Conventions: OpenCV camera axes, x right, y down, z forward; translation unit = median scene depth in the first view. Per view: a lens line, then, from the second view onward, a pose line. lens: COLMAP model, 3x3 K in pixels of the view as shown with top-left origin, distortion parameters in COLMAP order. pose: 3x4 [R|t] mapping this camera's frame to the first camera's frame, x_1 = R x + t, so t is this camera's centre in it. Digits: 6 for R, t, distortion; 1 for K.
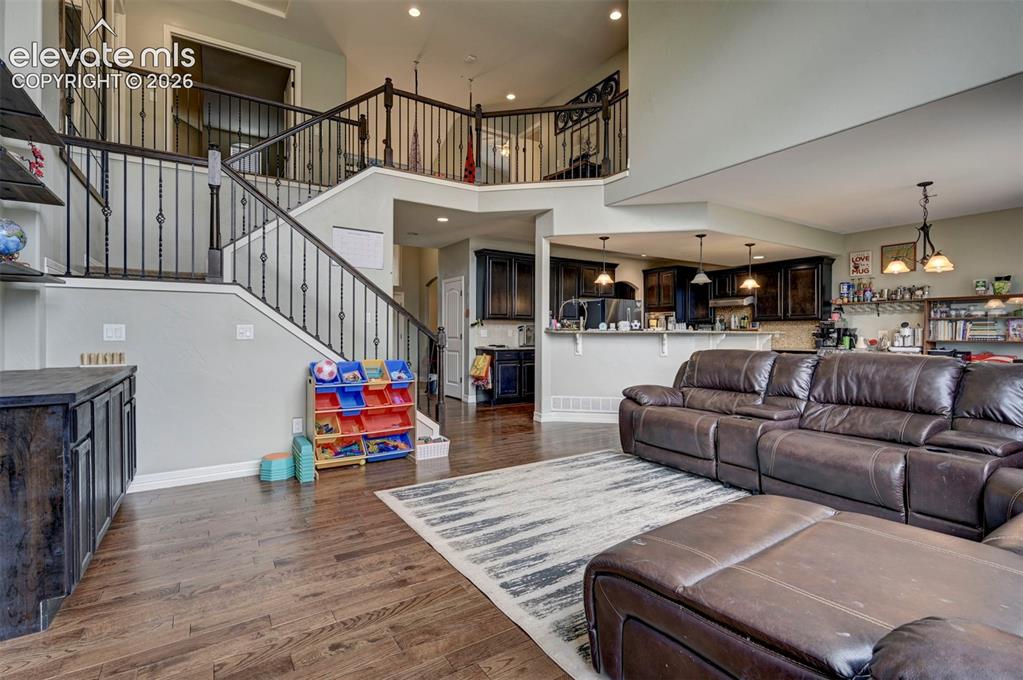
lens RADIAL K [[470.9, 0, 519.3], [0, 470.9, 334.8], [0, 0, 1]] dist [0.003277, -0.000695]
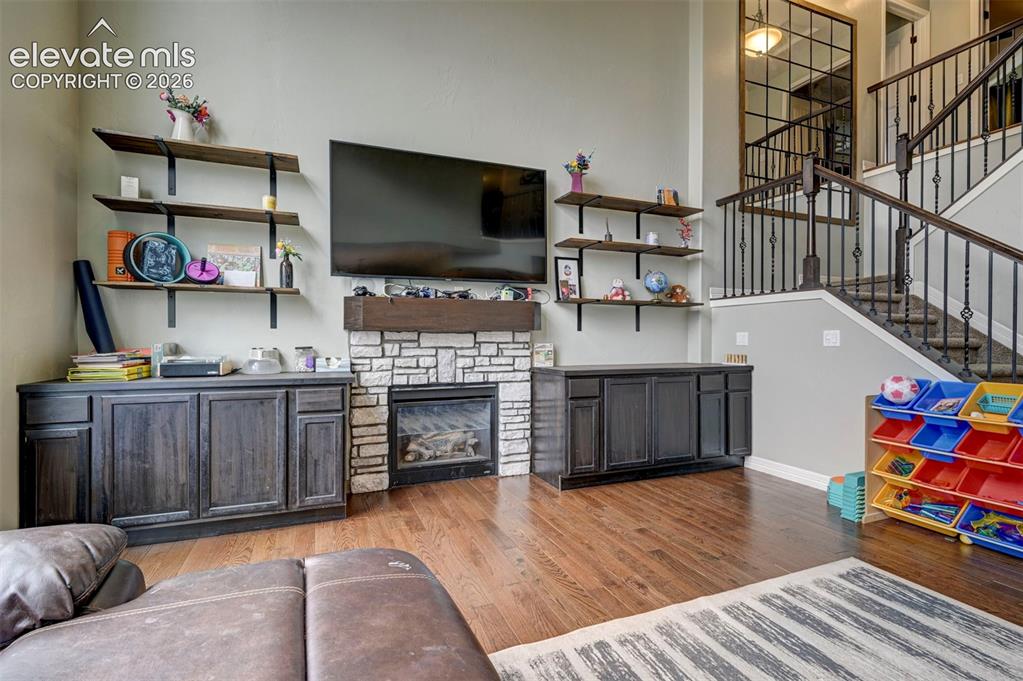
lens RADIAL K [[470.9, 0, 512.7], [0, 470.9, 335.0], [0, 0, 1]] dist [0.003277, -0.000695]
pose [[-0.194843, -0.015162, -0.980717, 0.428478], [-0.004260, 0.999884, -0.014612, 0.005653], [0.980825, 0.001331, -0.194885, 0.536197]]
